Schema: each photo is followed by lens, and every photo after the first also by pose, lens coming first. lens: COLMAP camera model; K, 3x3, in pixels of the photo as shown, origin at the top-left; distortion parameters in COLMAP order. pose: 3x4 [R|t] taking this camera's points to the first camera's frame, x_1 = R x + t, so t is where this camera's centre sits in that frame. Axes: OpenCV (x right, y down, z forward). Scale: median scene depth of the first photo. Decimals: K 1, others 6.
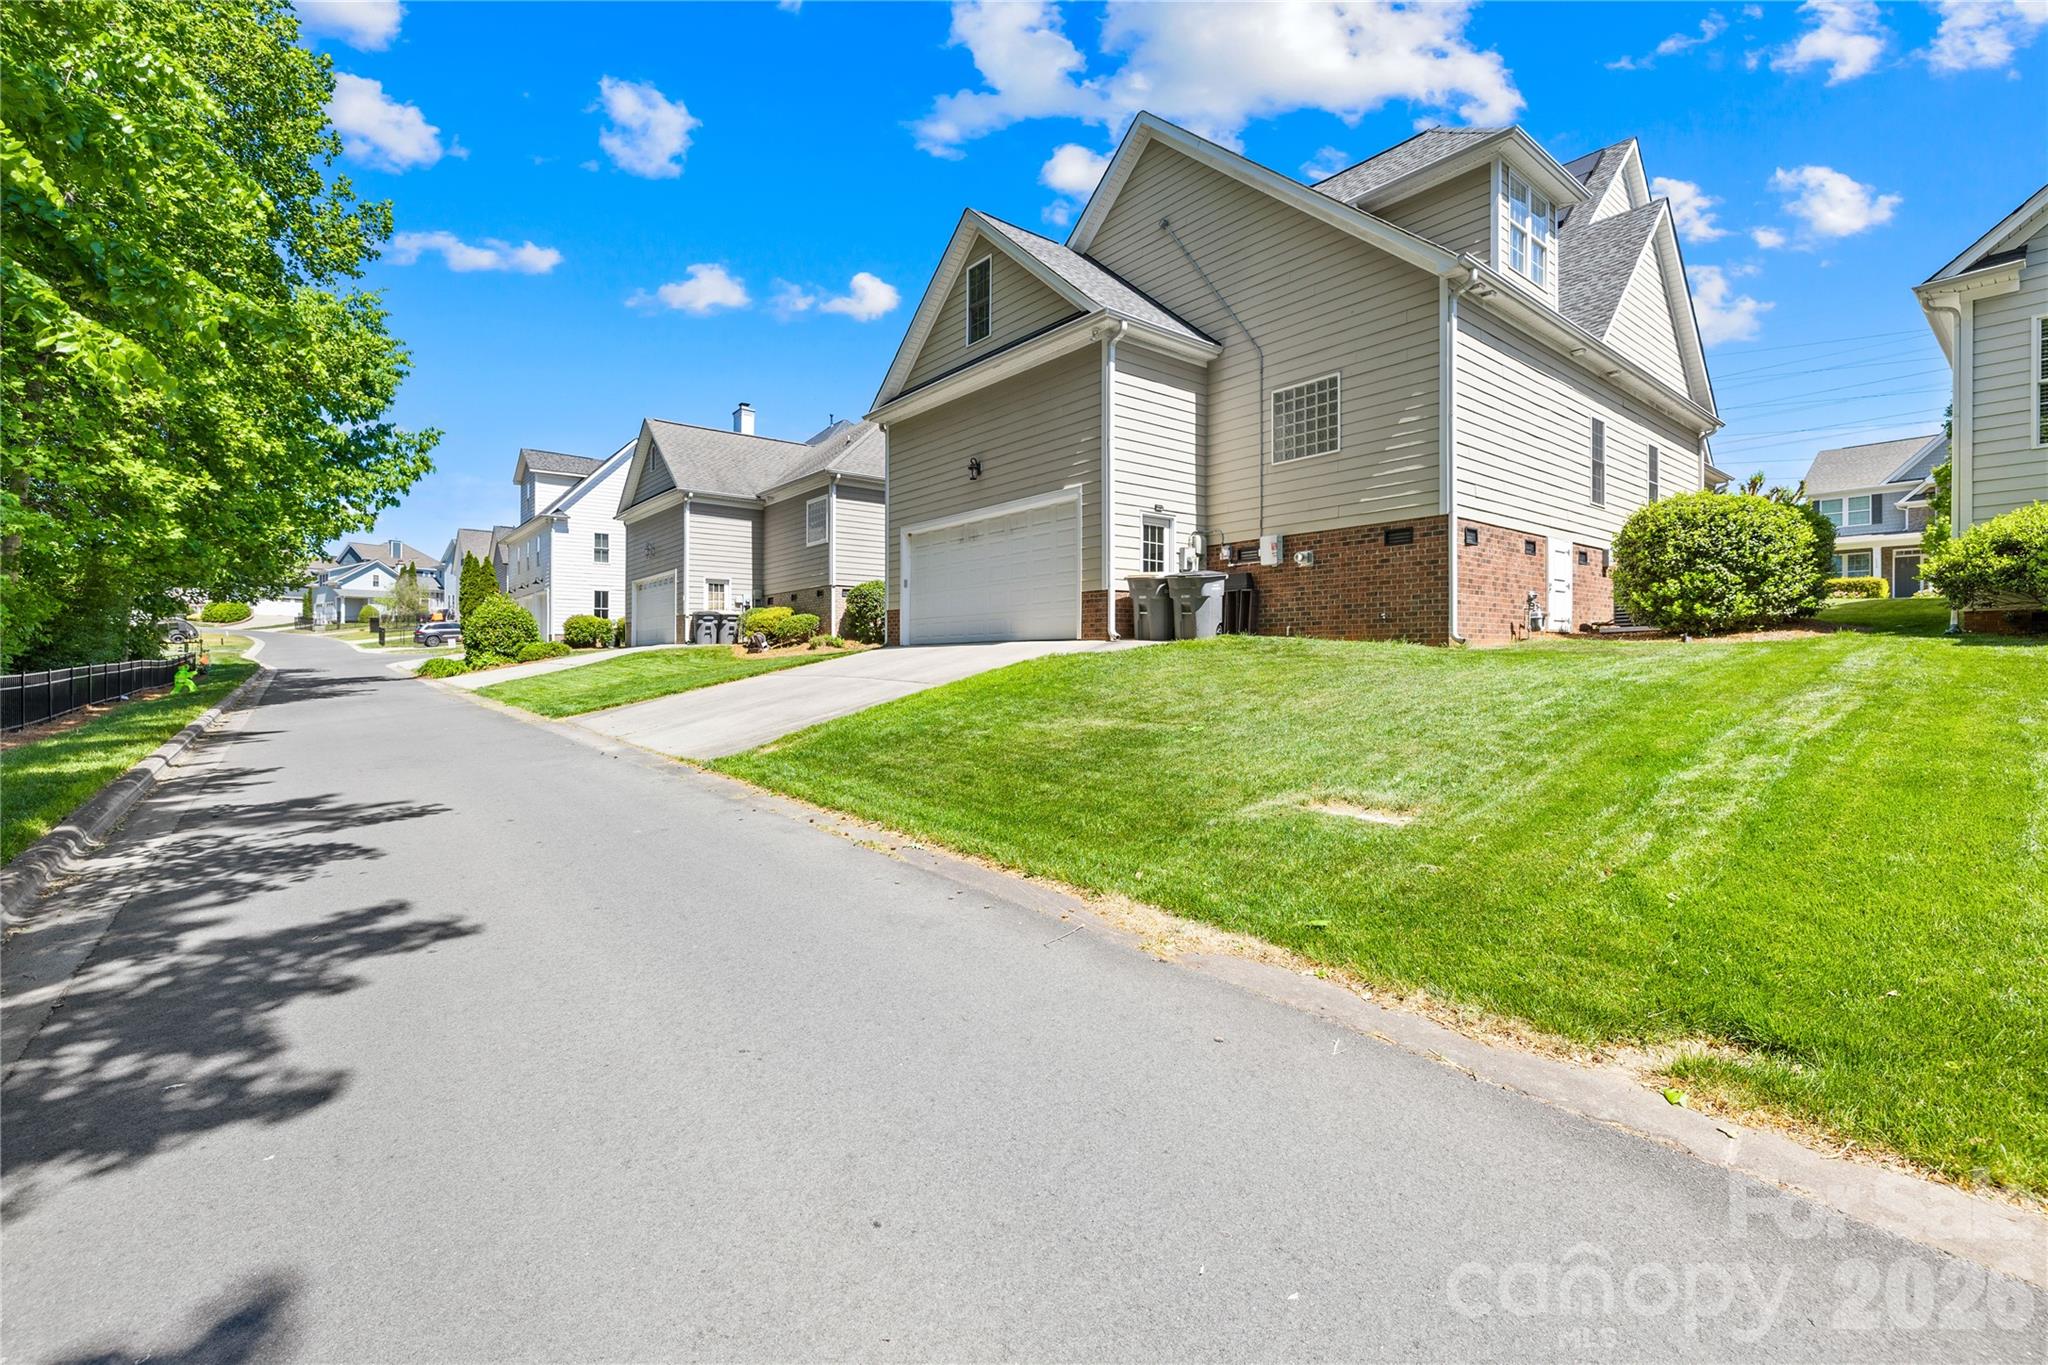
lens RADIAL K [[874.7, 0, 1016.3], [0, 874.7, 668.0], [0, 0, 1]] dist [0.001551, -0.000093]
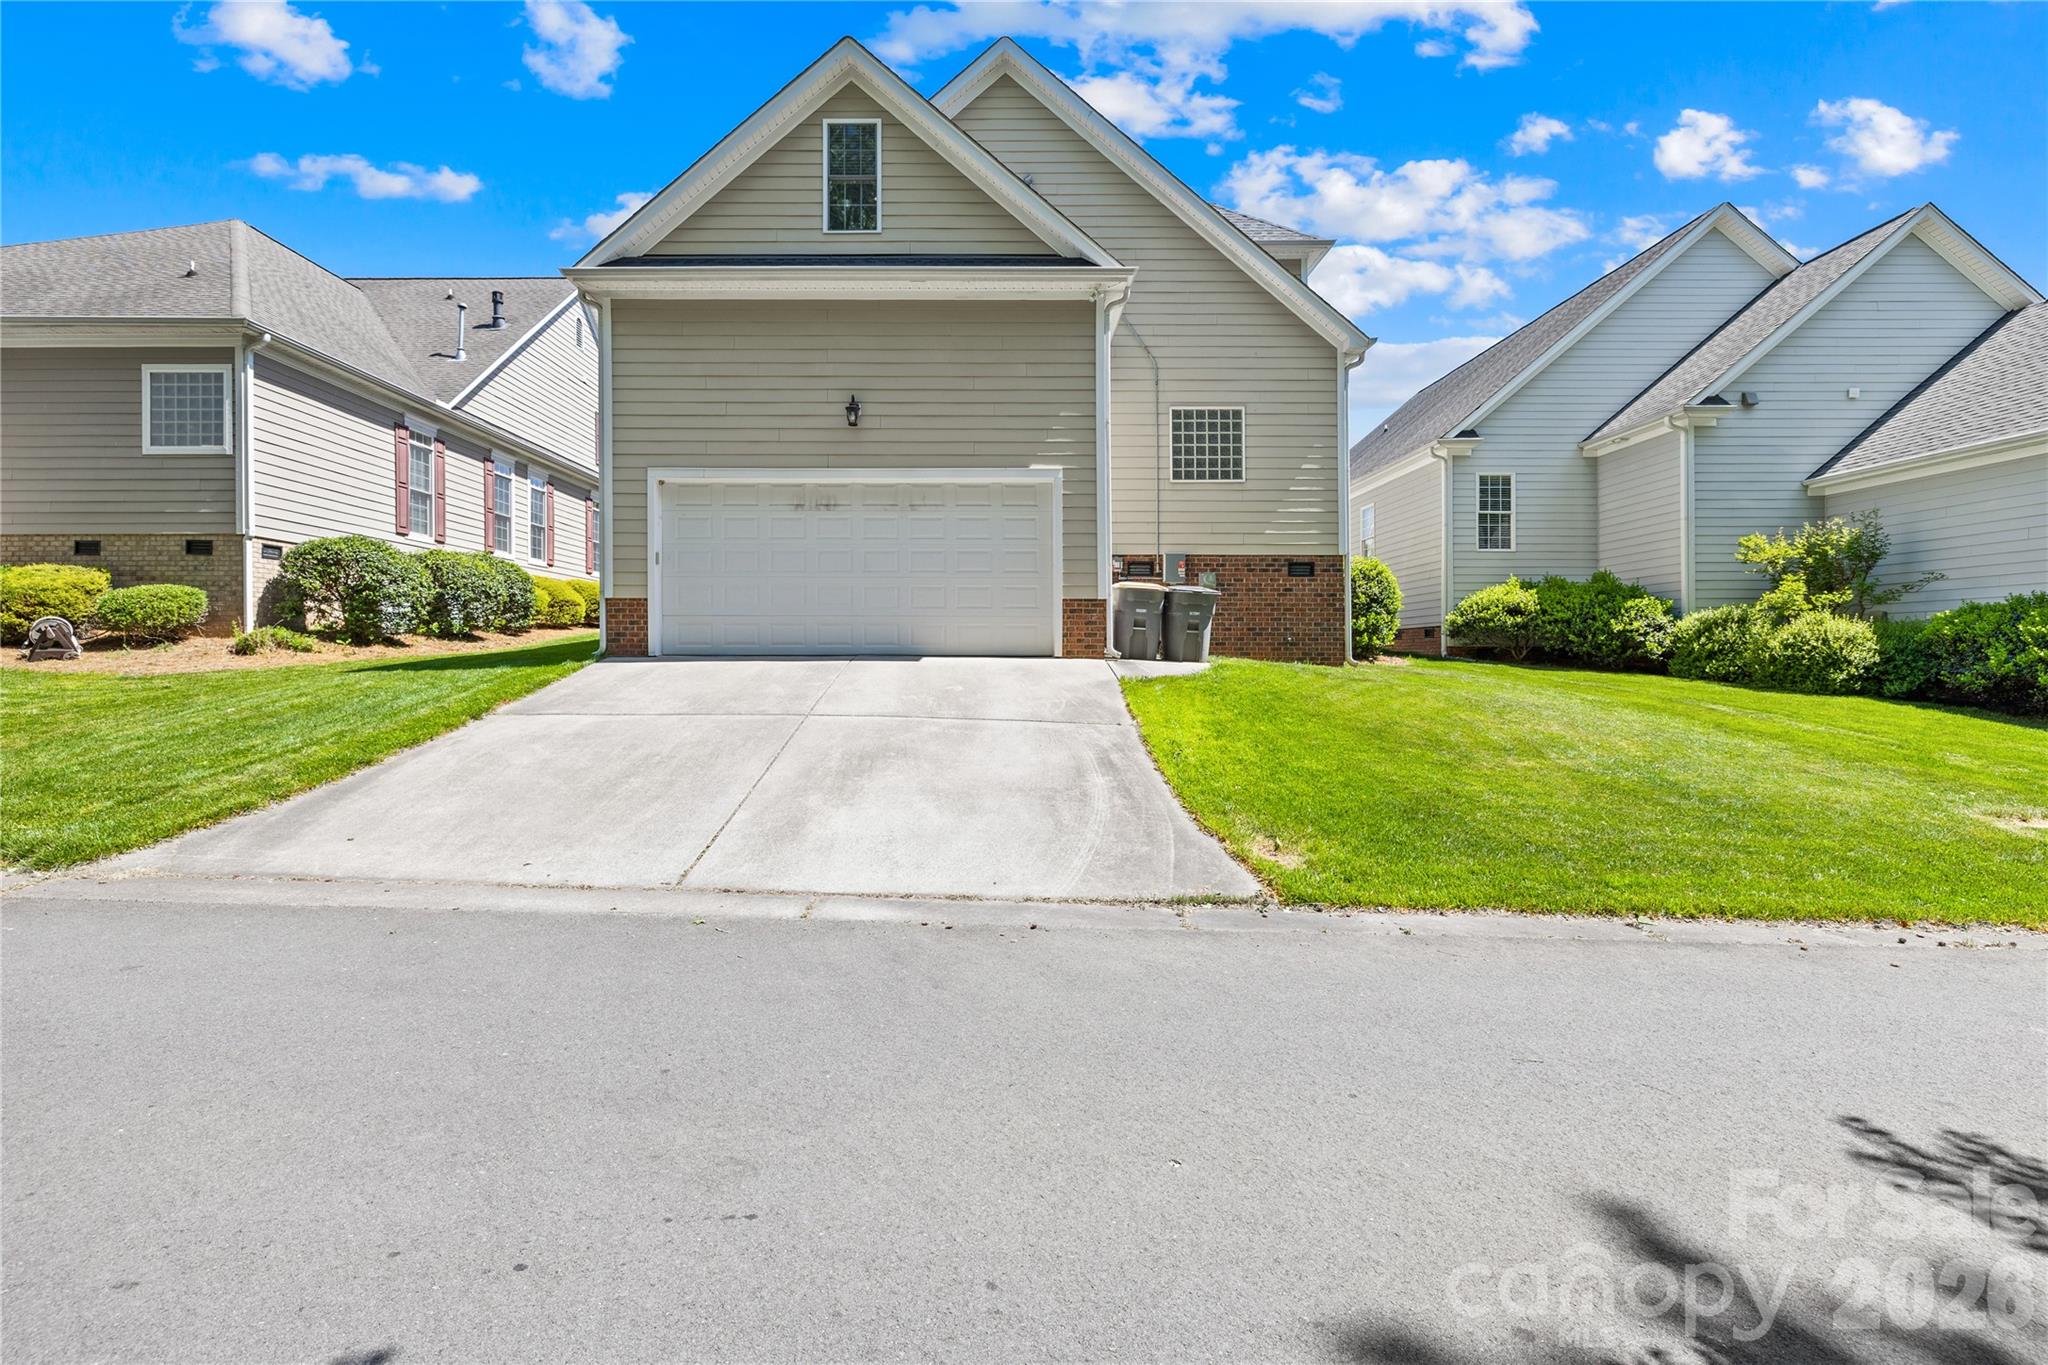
lens RADIAL K [[874.7, 0, 1016.3], [0, 874.7, 668.0], [0, 0, 1]] dist [0.001551, -0.000093]
pose [[0.633437, -0.002258, 0.773791, -0.584361], [0.000300, 0.999996, 0.002673, -0.024580], [-0.773794, -0.001460, 0.633436, 0.512275]]
